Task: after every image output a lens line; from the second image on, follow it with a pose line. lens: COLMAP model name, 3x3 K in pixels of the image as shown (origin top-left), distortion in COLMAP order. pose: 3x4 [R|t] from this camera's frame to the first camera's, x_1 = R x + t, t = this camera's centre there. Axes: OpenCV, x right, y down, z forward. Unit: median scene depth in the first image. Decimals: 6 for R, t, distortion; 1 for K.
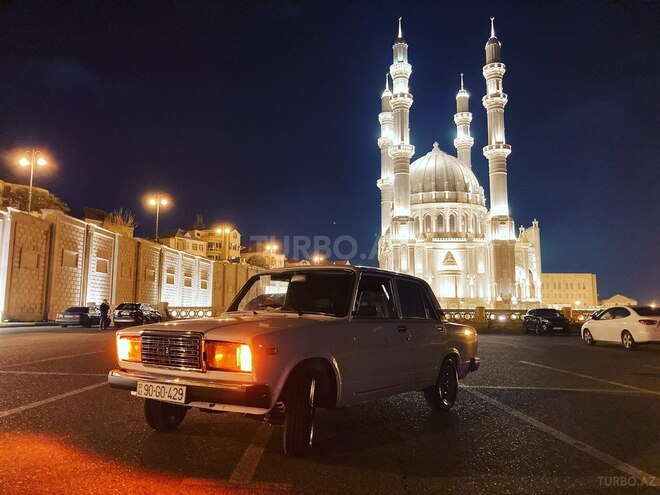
lens RADIAL K [[568.7, 0, 330.0], [0, 568.7, 247.5], [0, 0, 1]] dist [-0.009119, -0.005617]
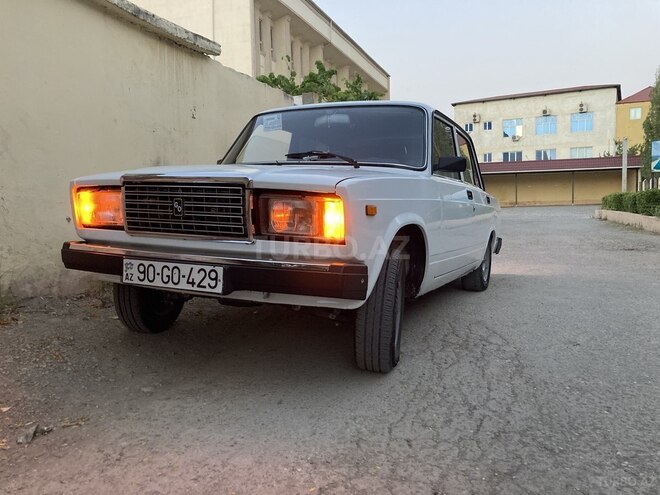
lens RADIAL K [[568.7, 0, 330.0], [0, 568.7, 247.5], [0, 0, 1]] dist [-0.009119, -0.005617]
pose [[0.985418, -0.003835, 0.170108, -0.240553], [-0.031733, 0.978063, 0.205877, 0.099176], [-0.167166, -0.208273, 0.963679, 0.410269]]
